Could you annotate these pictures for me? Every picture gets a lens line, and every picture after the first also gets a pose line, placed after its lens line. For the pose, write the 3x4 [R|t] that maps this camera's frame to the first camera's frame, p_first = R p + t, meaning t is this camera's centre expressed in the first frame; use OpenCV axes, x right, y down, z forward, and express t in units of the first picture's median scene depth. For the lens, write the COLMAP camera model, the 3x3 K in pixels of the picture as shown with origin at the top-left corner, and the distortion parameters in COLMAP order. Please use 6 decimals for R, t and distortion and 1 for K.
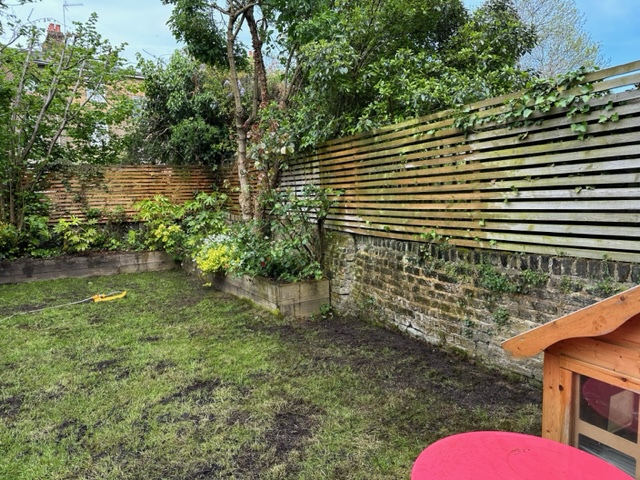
lens RADIAL K [[449.5, 0, 322.9], [0, 449.5, 245.0], [0, 0, 1]] dist [0.045415, -0.056505]
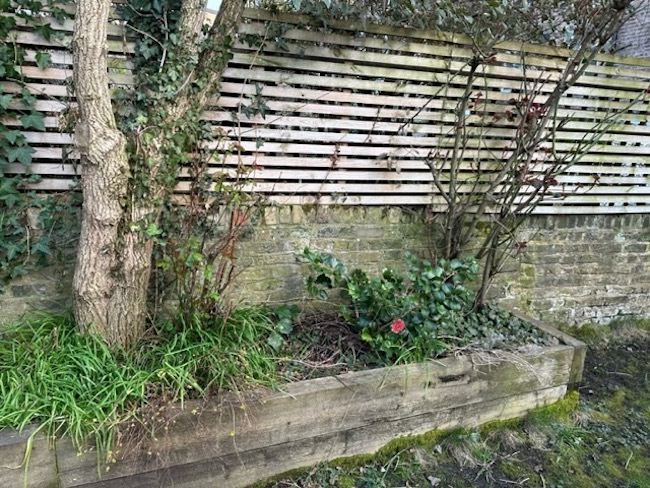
lens RADIAL K [[456.5, 0, 320.8], [0, 456.5, 240.0], [0, 0, 1]] dist [0.045415, -0.056505]
pose [[0.167931, -0.186301, 0.968035, -0.626983], [0.062231, 0.982025, 0.178197, -0.128034], [-0.983833, 0.030317, 0.176506, 1.224332]]
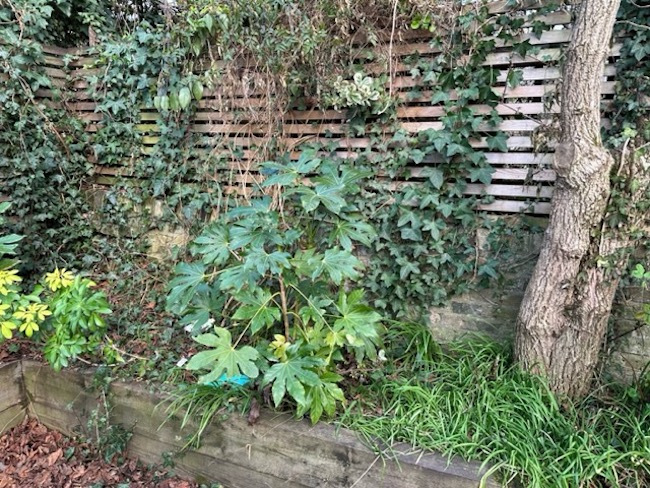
lens RADIAL K [[456.5, 0, 325.7], [0, 456.5, 239.9], [0, 0, 1]] dist [0.045415, -0.056505]
pose [[0.803768, -0.099312, 0.586595, -0.619809], [0.048577, 0.993632, 0.101664, -0.138761], [-0.592956, -0.053219, 0.803474, 1.314043]]
